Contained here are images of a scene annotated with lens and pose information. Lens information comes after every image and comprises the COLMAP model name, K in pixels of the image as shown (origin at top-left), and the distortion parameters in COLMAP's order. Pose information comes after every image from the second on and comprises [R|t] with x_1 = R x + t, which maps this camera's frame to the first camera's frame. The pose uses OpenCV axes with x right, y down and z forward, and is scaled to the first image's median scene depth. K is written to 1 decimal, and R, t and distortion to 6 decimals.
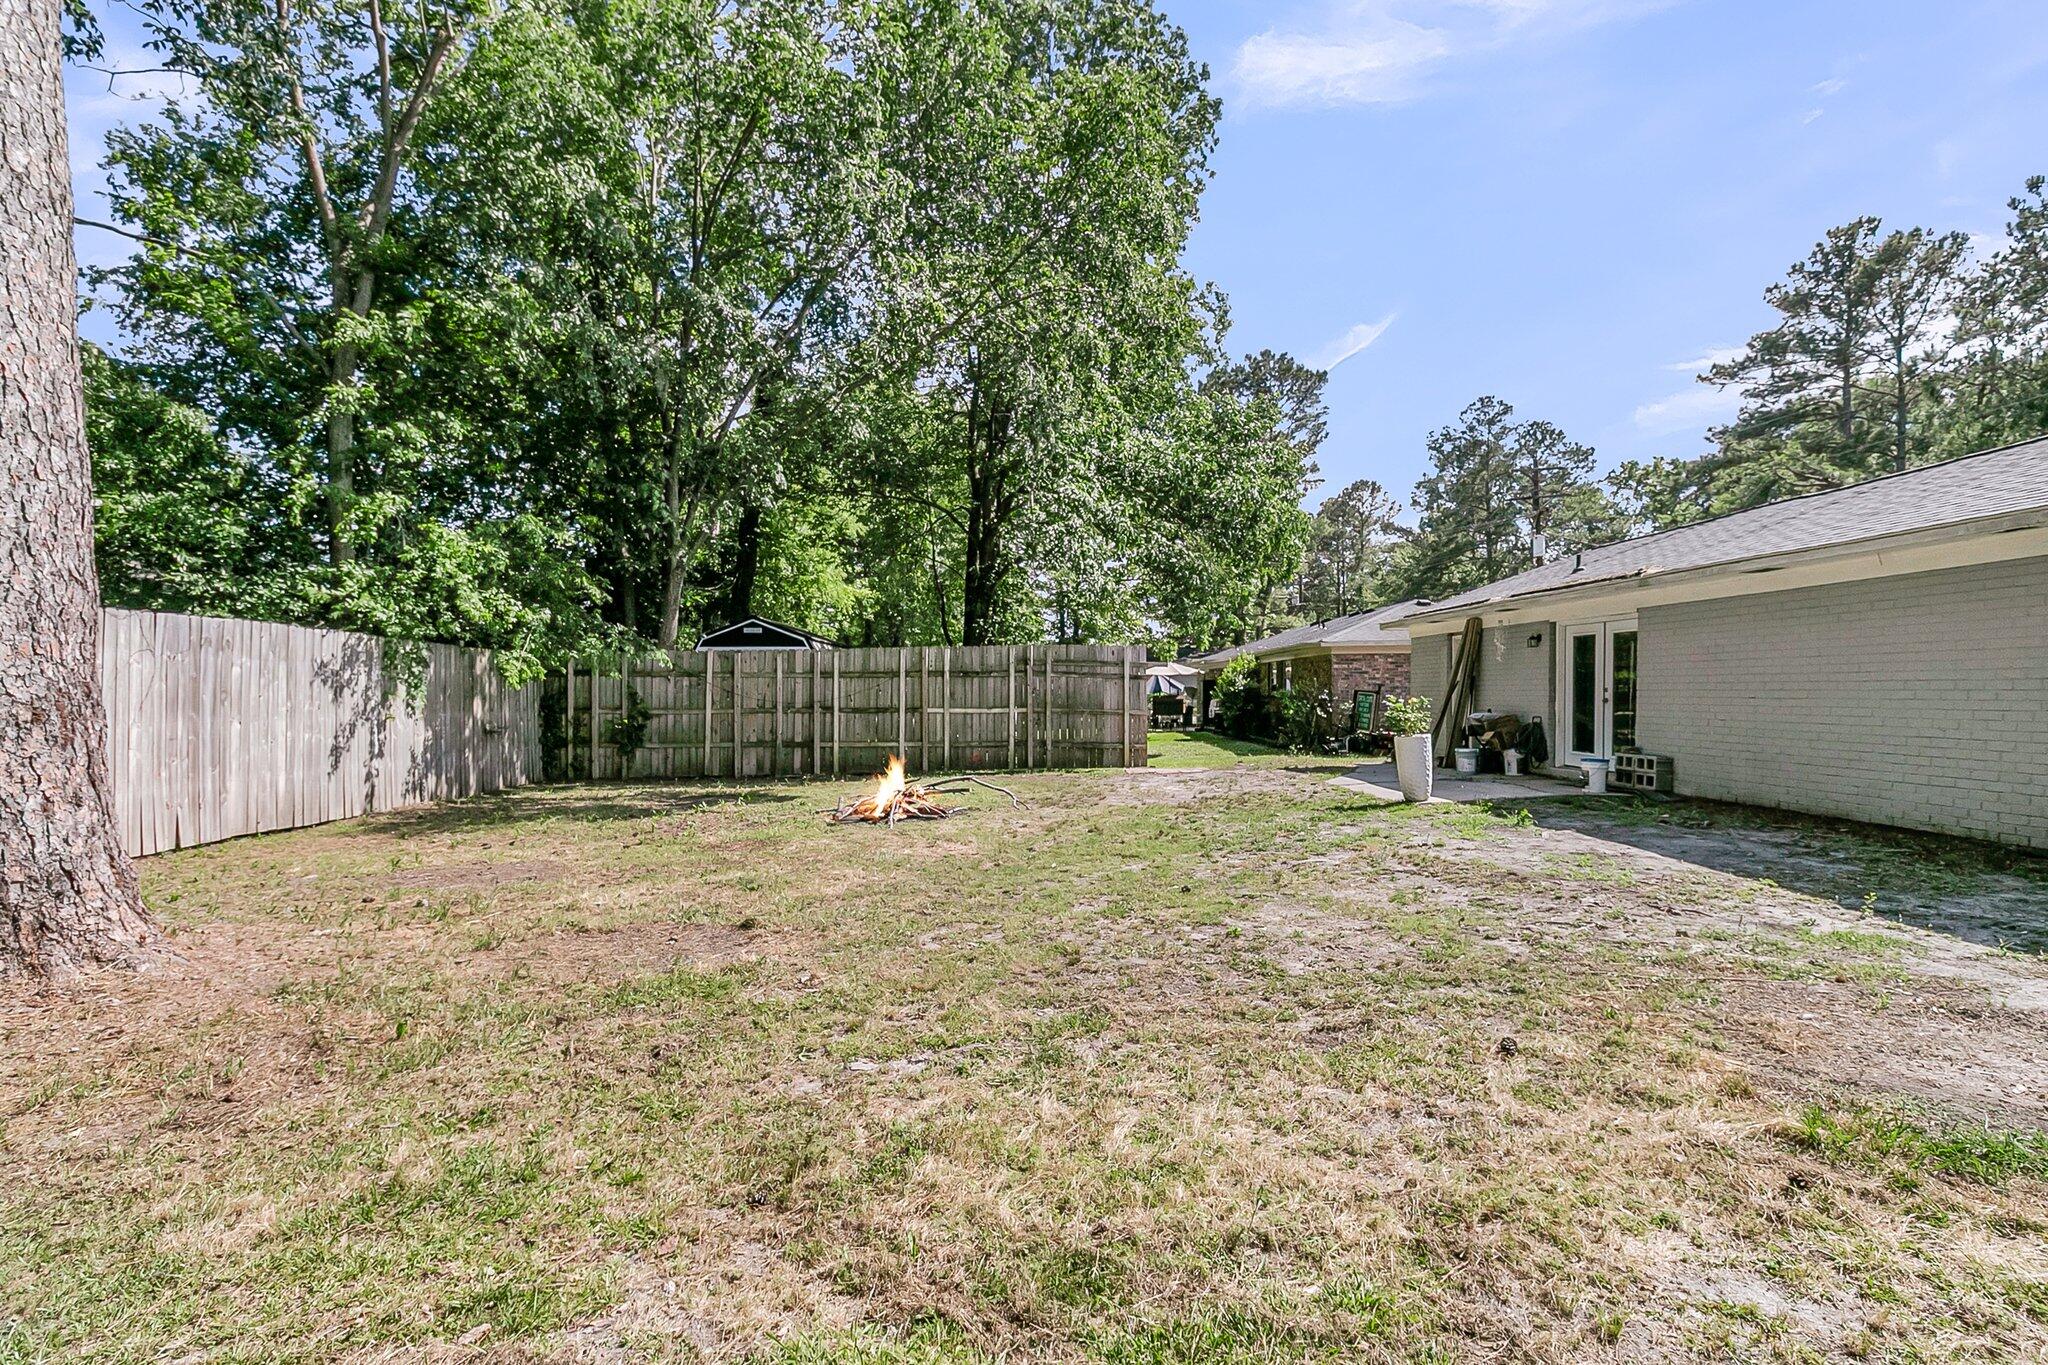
lens RADIAL K [[975.2, 0, 1026.7], [0, 975.2, 708.9], [0, 0, 1]] dist [0.001572, 0.000149]
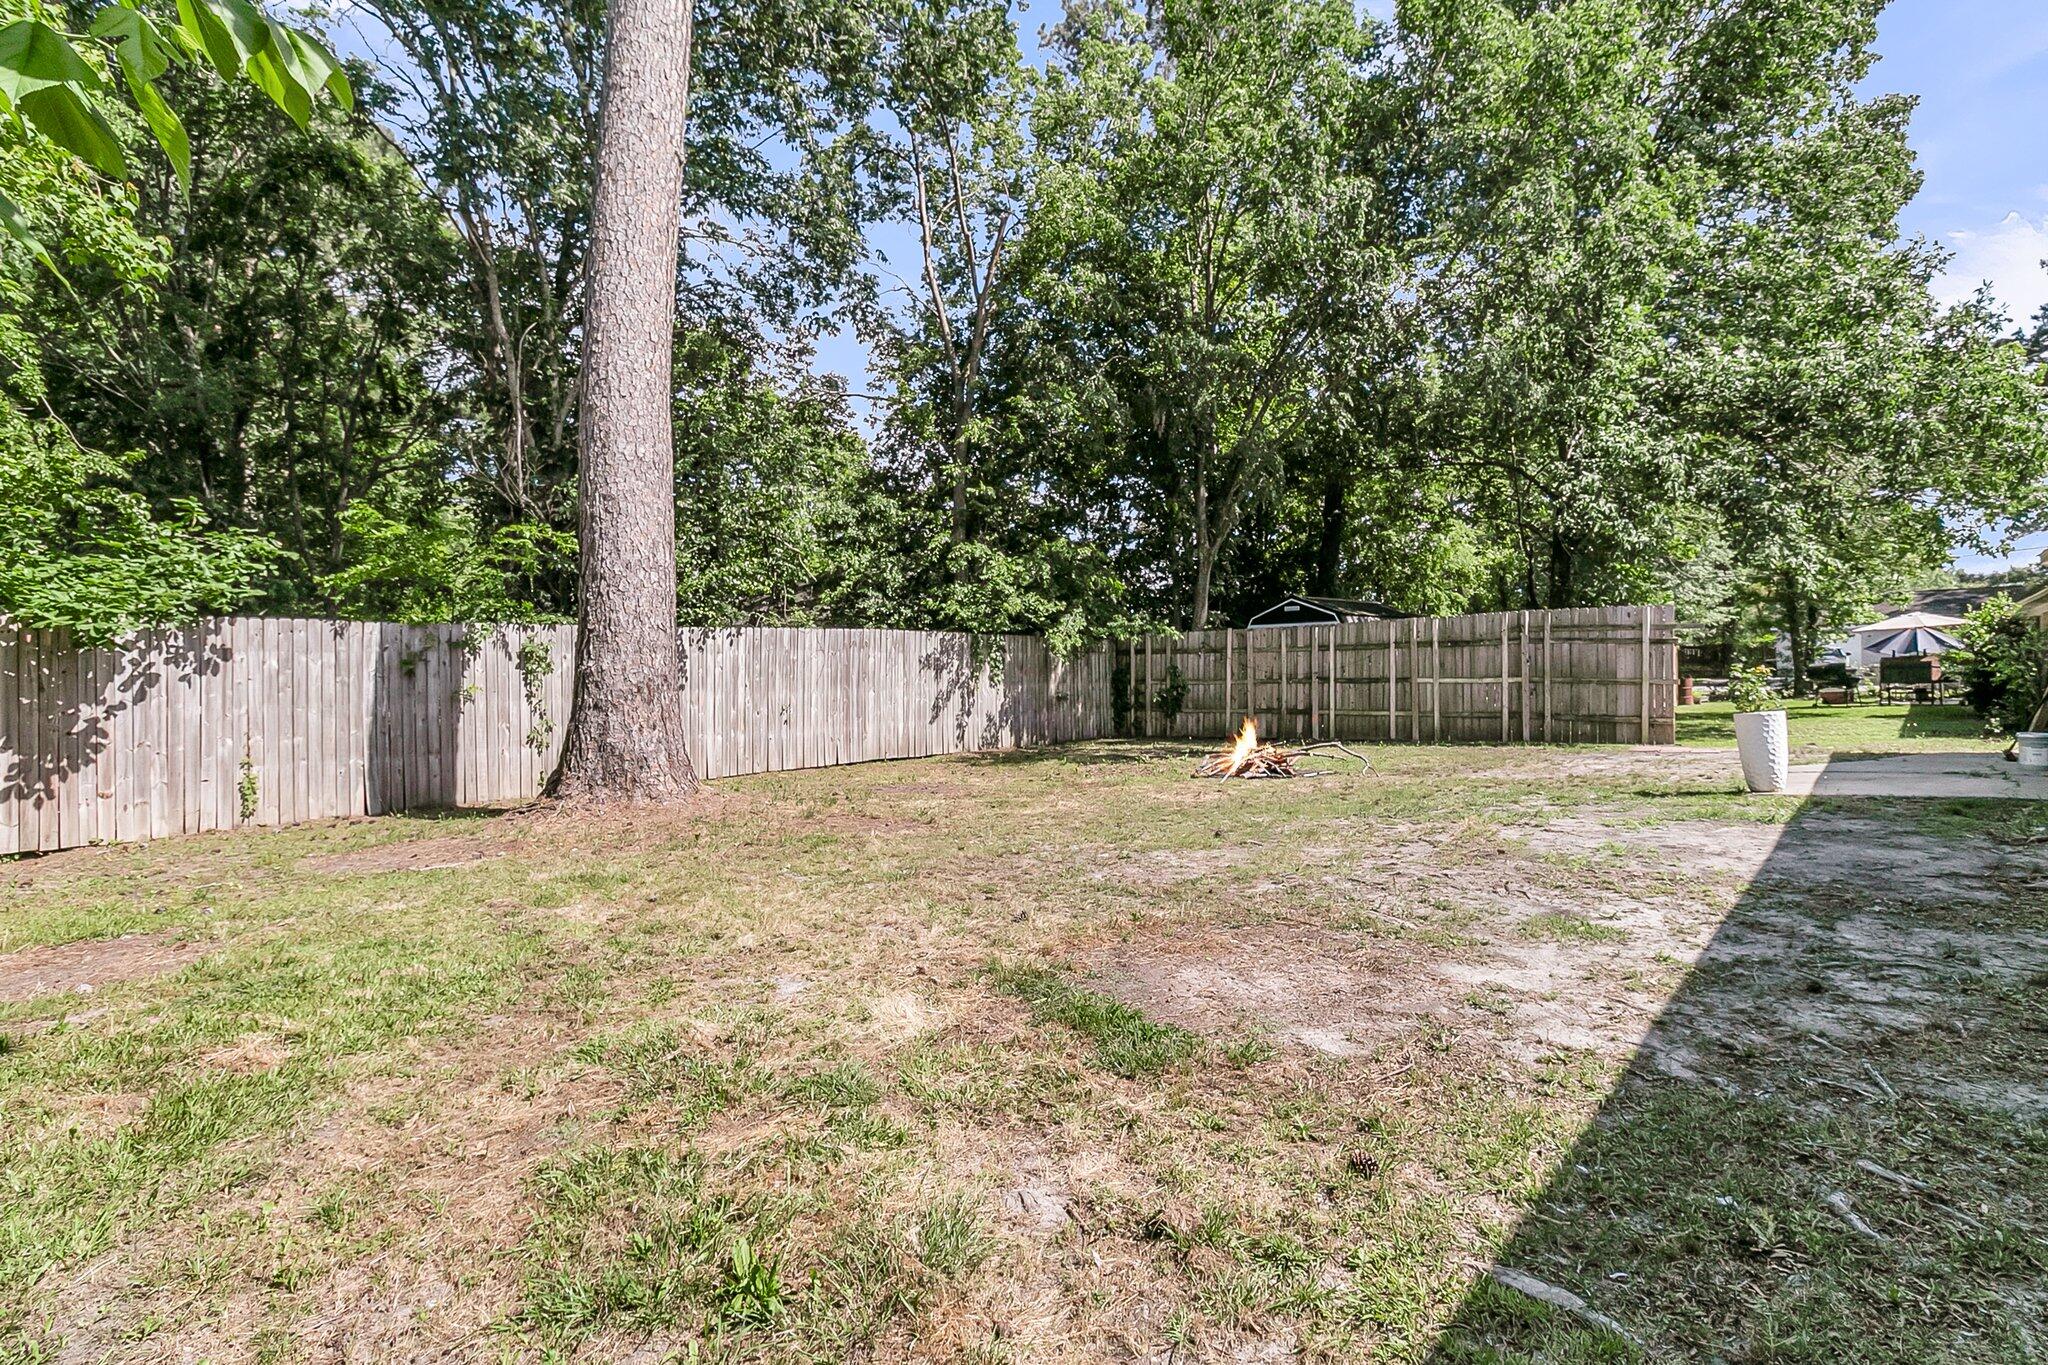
lens RADIAL K [[982.9, 0, 1045.8], [0, 982.9, 671.2], [0, 0, 1]] dist [0.000875, 0.000209]
pose [[0.733910, -0.010585, -0.679164, 0.312675], [0.007342, 0.999944, -0.007650, -0.003173], [0.679207, 0.000628, 0.733946, -0.014808]]
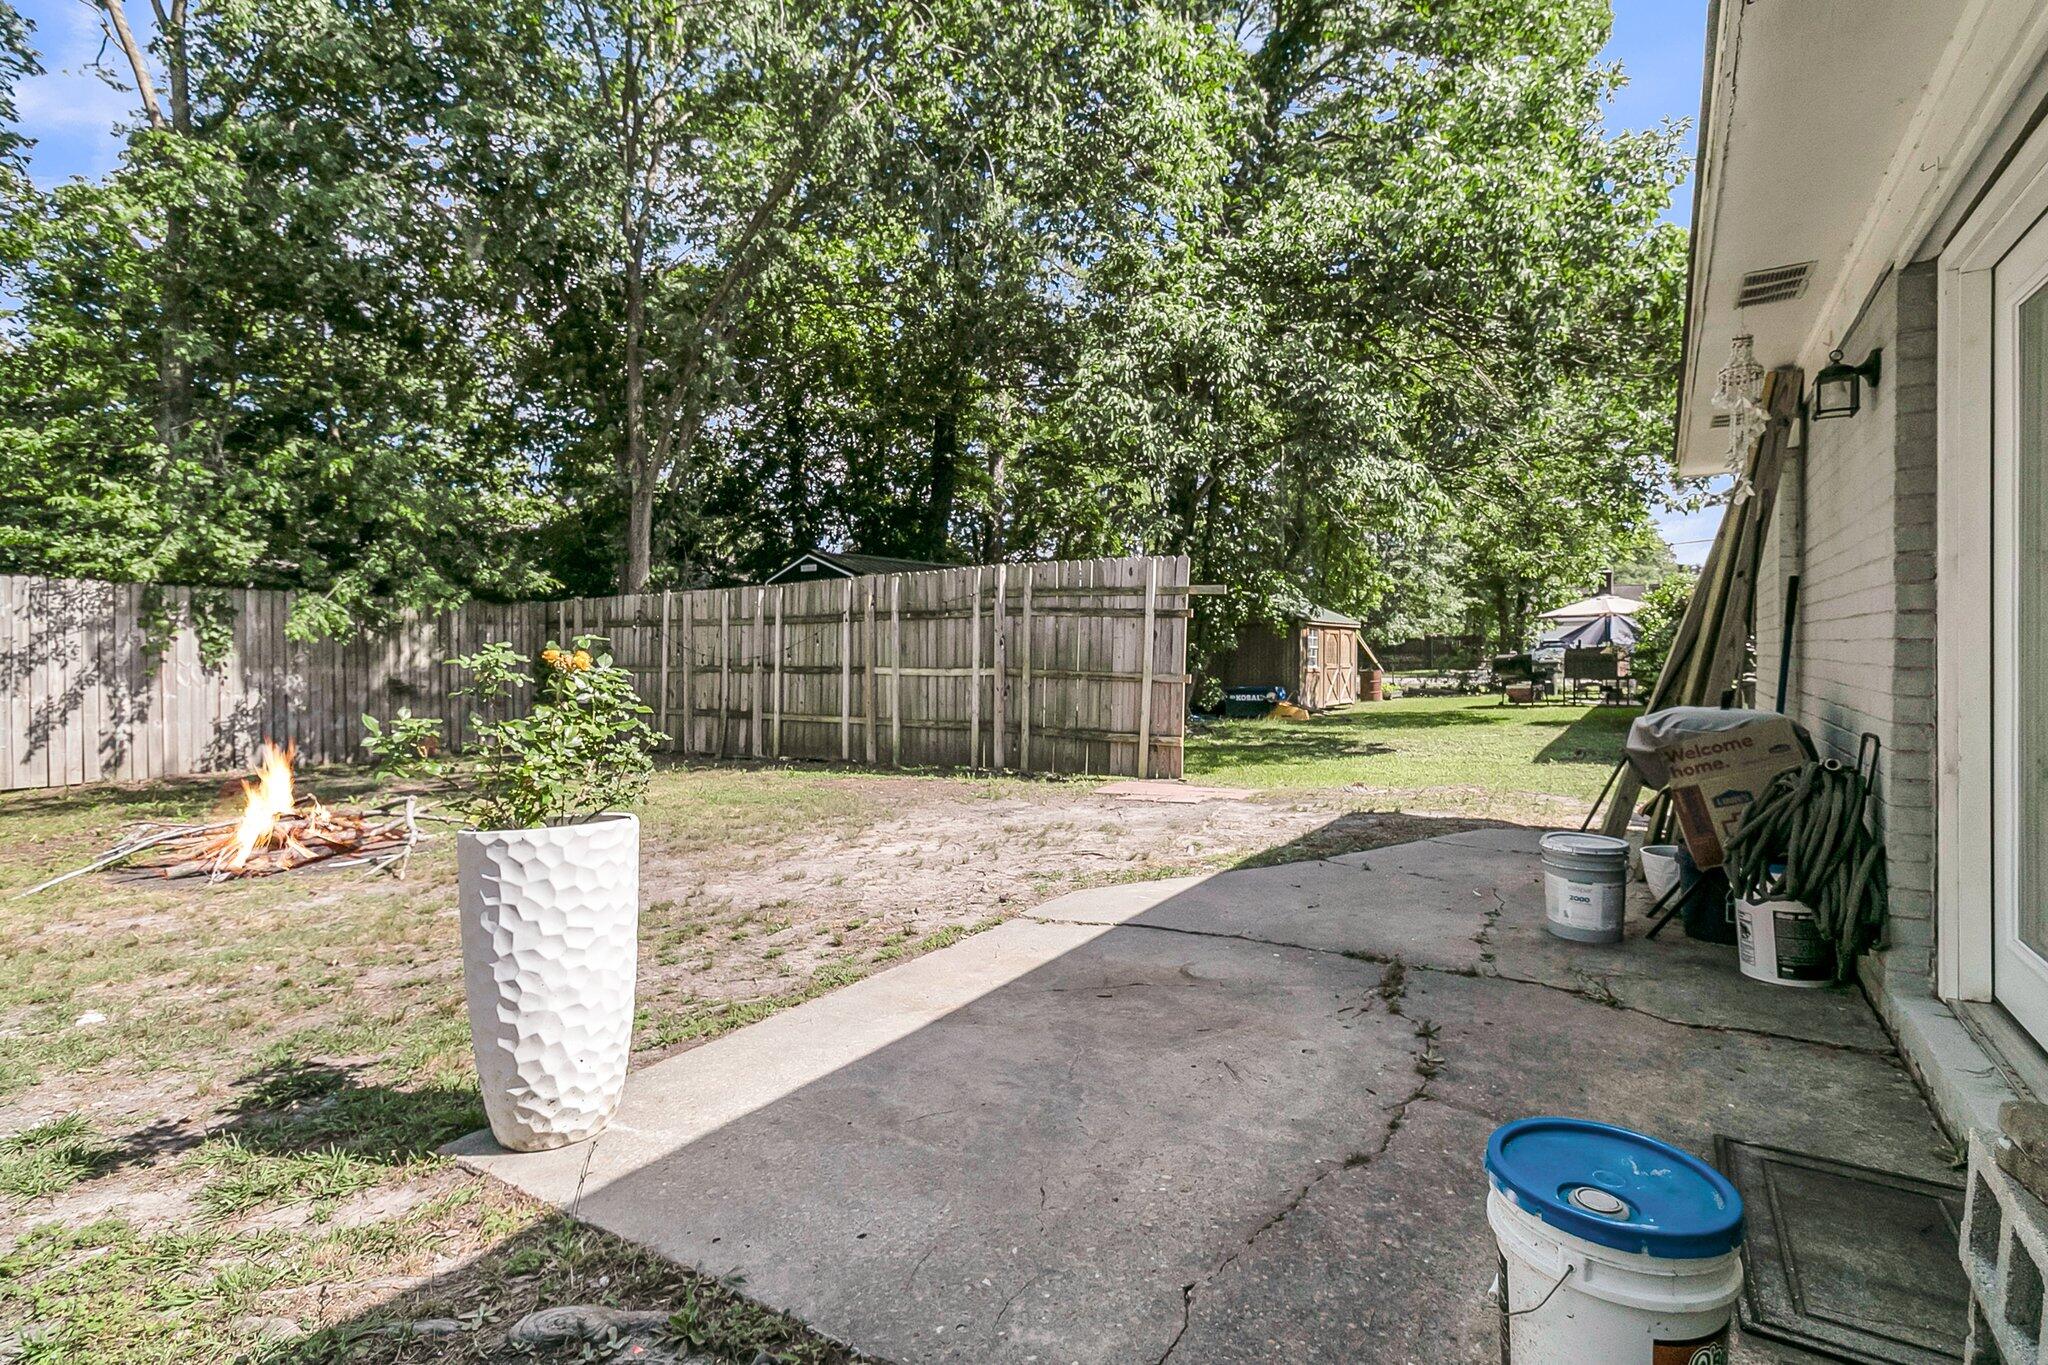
lens RADIAL K [[958.5, 0, 1031.8], [0, 958.5, 665.1], [0, 0, 1]] dist [0.002048, 0.000205]
pose [[0.820499, 0.005331, -0.571624, 0.364656], [-0.004629, 0.999986, 0.002682, -0.004864], [0.571630, 0.000446, 0.820512, 0.527751]]
